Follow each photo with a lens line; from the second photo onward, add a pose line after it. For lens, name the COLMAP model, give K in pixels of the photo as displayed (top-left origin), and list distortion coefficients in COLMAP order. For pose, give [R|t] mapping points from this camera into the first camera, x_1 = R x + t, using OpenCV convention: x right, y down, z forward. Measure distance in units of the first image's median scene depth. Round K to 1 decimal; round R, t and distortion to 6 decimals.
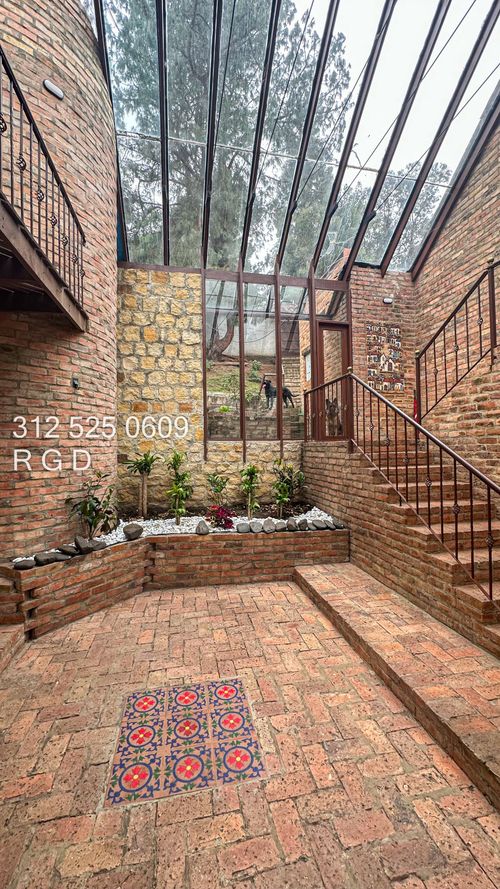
lens RADIAL K [[355.0, 0, 250.9], [0, 355.0, 442.3], [0, 0, 1]] dist [-0.001089, 0.000011]
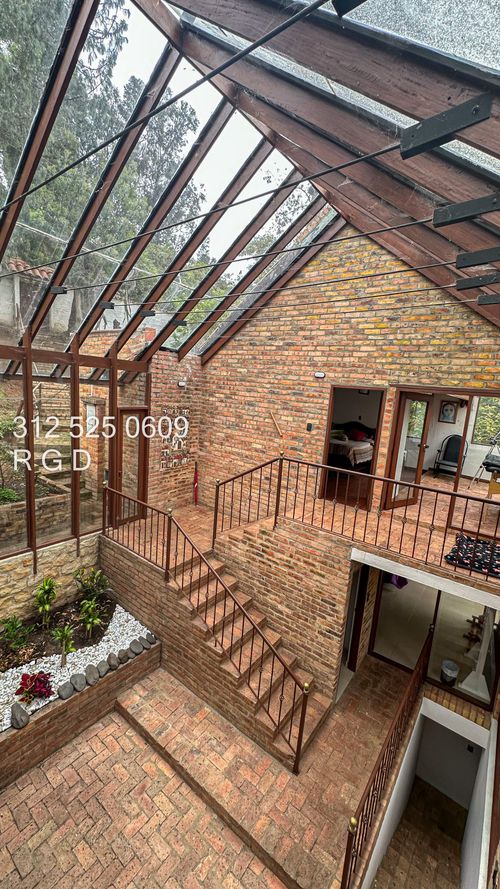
lens RADIAL K [[355.0, 0, 250.9], [0, 355.0, 442.3], [0, 0, 1]] dist [-0.001089, 0.000011]
pose [[0.745009, -0.032846, 0.666245, -0.272209], [-0.100145, 0.981959, 0.160395, -0.642885], [-0.659494, -0.186217, 0.728279, 0.077811]]
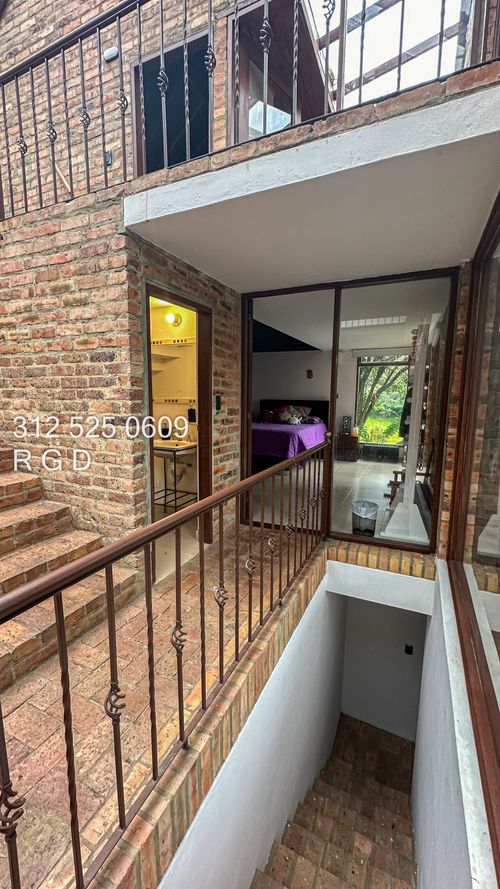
lens RADIAL K [[355.0, 0, 250.9], [0, 355.0, 442.3], [0, 0, 1]] dist [-0.001089, 0.000011]
pose [[0.597182, -0.090924, 0.796935, 0.327791], [-0.032352, 0.990015, 0.137196, 0.033971], [-0.801453, -0.107714, 0.588278, 0.143628]]
